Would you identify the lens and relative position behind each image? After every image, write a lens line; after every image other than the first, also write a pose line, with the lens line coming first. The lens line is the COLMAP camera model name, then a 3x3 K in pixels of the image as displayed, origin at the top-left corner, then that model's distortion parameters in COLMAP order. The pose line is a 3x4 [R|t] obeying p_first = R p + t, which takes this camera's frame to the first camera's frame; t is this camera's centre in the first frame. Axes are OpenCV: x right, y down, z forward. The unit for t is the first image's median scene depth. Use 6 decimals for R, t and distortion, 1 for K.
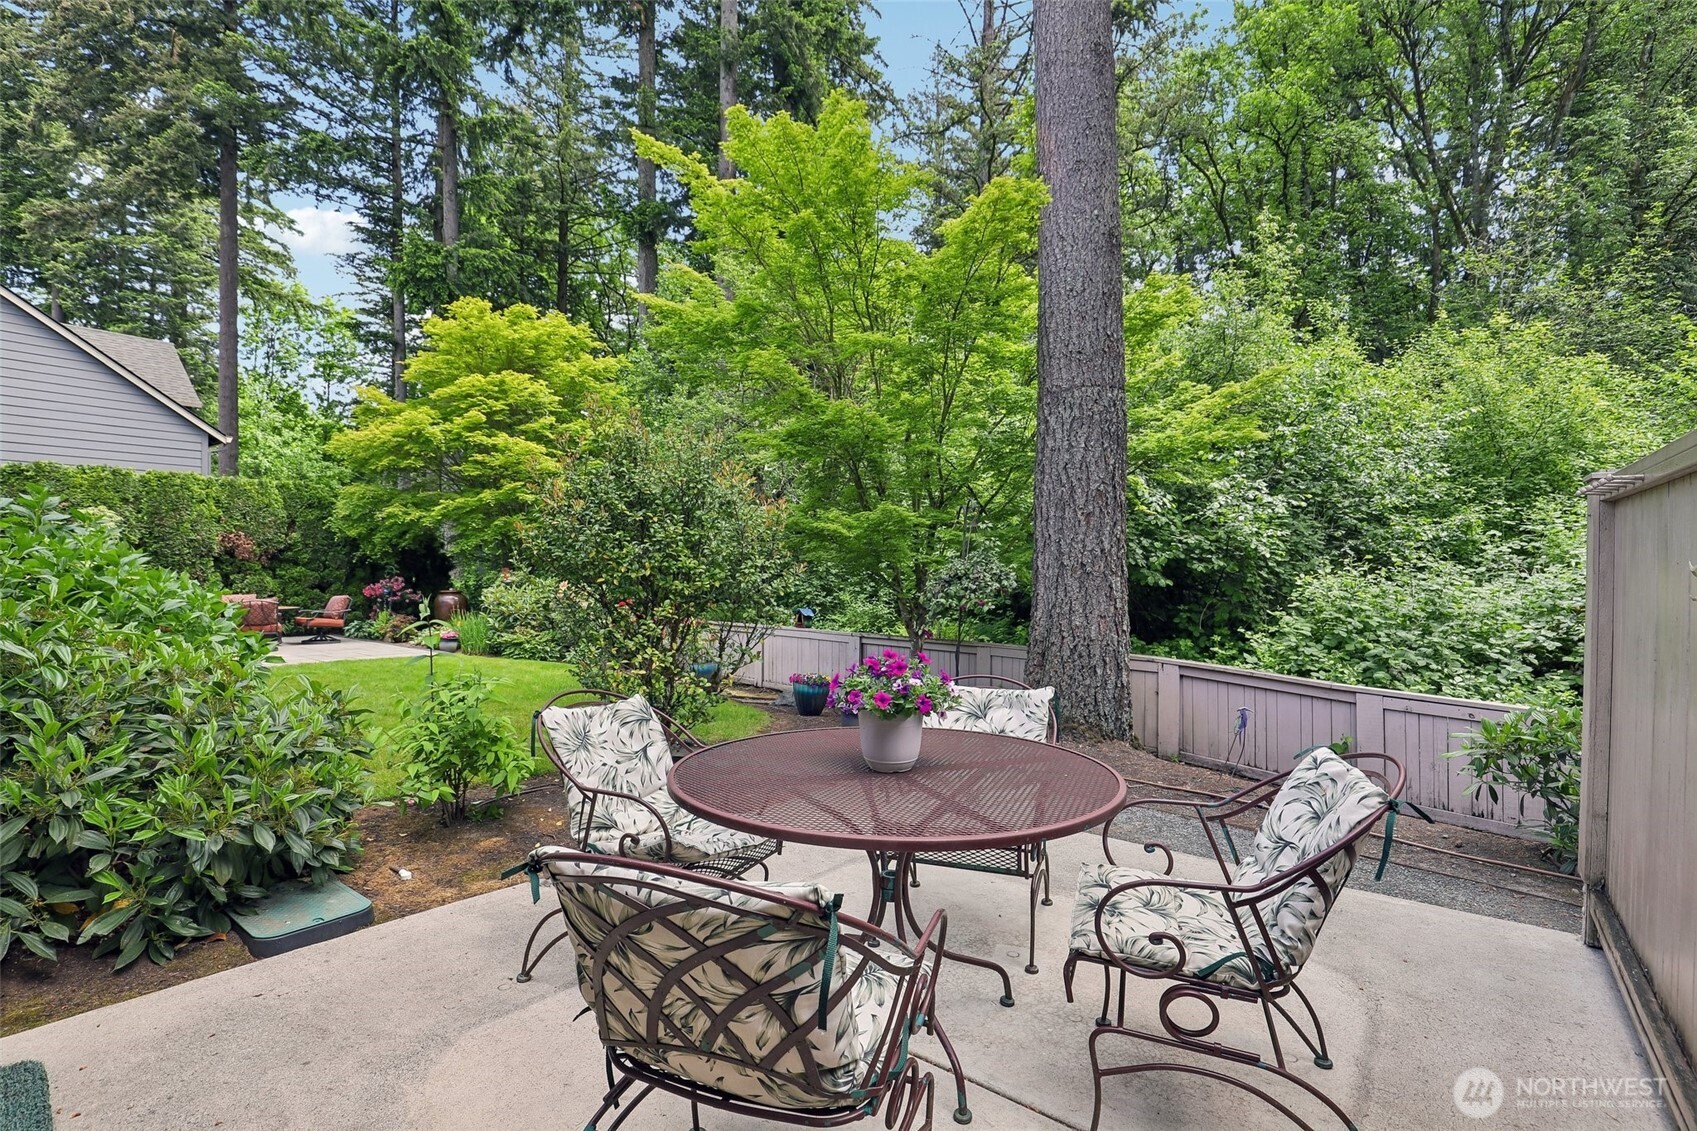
lens RADIAL K [[786.7, 0, 845.2], [0, 786.7, 565.5], [0, 0, 1]] dist [-0.040226, 0.007904]
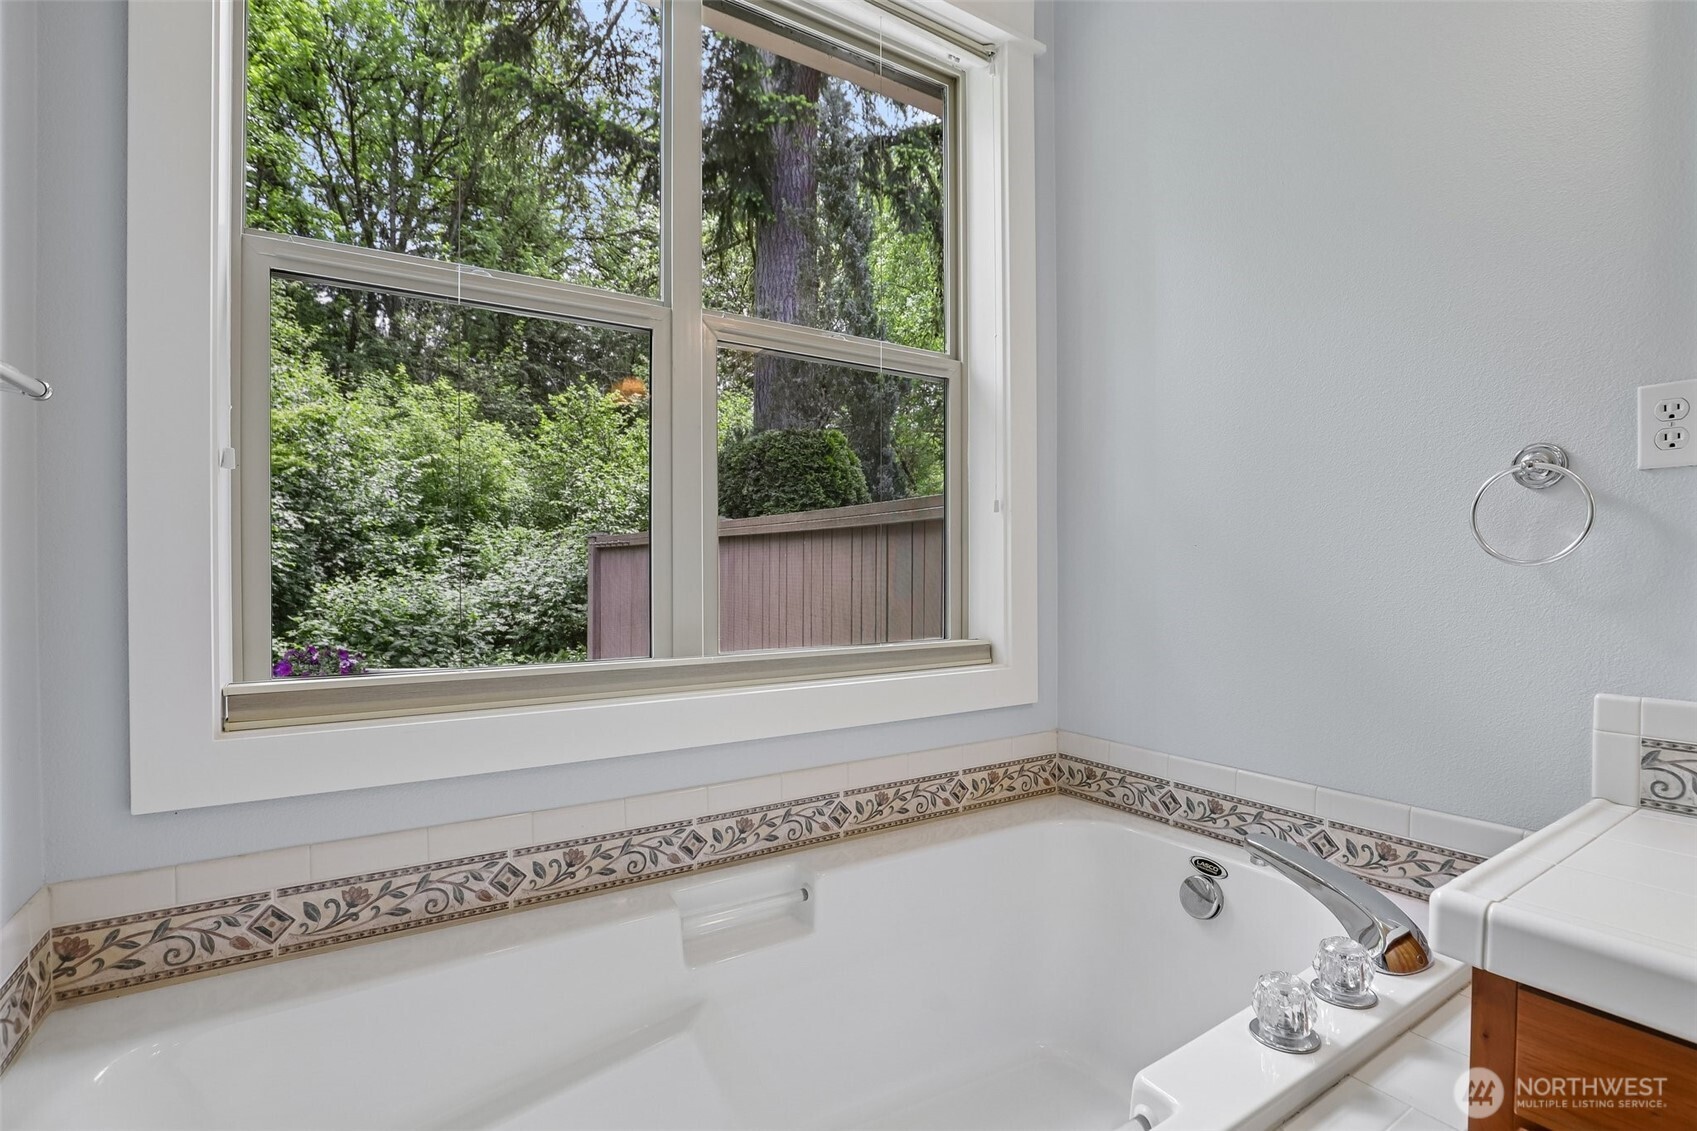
lens RADIAL K [[786.7, 0, 844.3], [0, 786.7, 575.0], [0, 0, 1]] dist [-0.040226, 0.007904]
pose [[0.330596, -0.007305, 0.943744, -0.226849], [0.002443, 0.999973, 0.006885, -0.007485], [-0.943769, 0.000029, 0.330605, -0.106973]]
